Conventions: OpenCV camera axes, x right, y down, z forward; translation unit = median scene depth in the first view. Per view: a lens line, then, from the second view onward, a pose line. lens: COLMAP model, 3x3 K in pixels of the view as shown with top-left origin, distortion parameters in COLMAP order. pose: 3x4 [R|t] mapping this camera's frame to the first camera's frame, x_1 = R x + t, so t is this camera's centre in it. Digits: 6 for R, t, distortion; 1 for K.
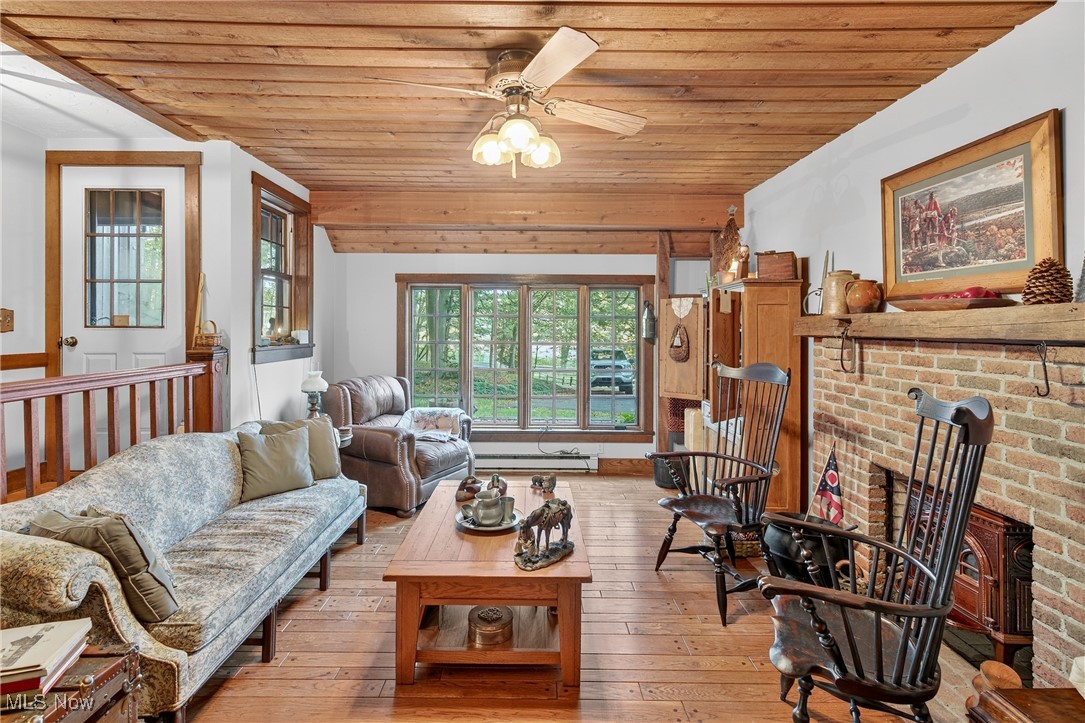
lens RADIAL K [[493.5, 0, 523.4], [0, 493.5, 320.7], [0, 0, 1]] dist [-0.001946, 0.001191]
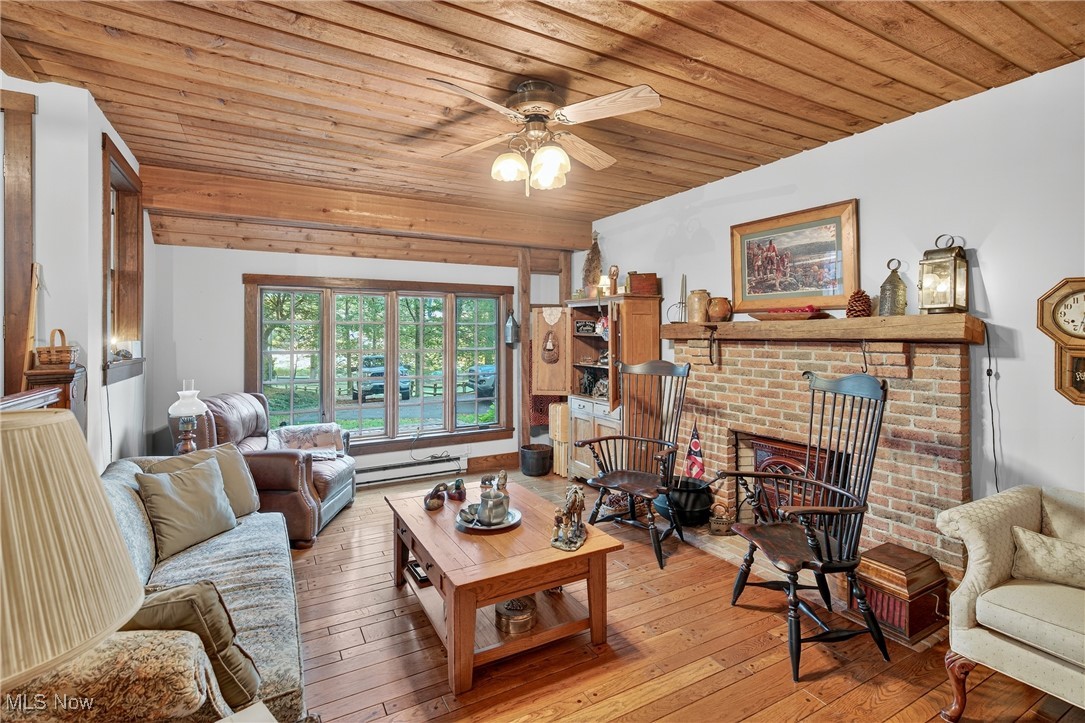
lens RADIAL K [[493.5, 0, 501.3], [0, 493.5, 324.0], [0, 0, 1]] dist [-0.001946, 0.001191]
pose [[0.887285, 0.000219, 0.461221, -0.406933], [0.002696, 0.999980, -0.005661, -0.001992], [-0.461213, 0.006266, 0.887267, 0.047904]]
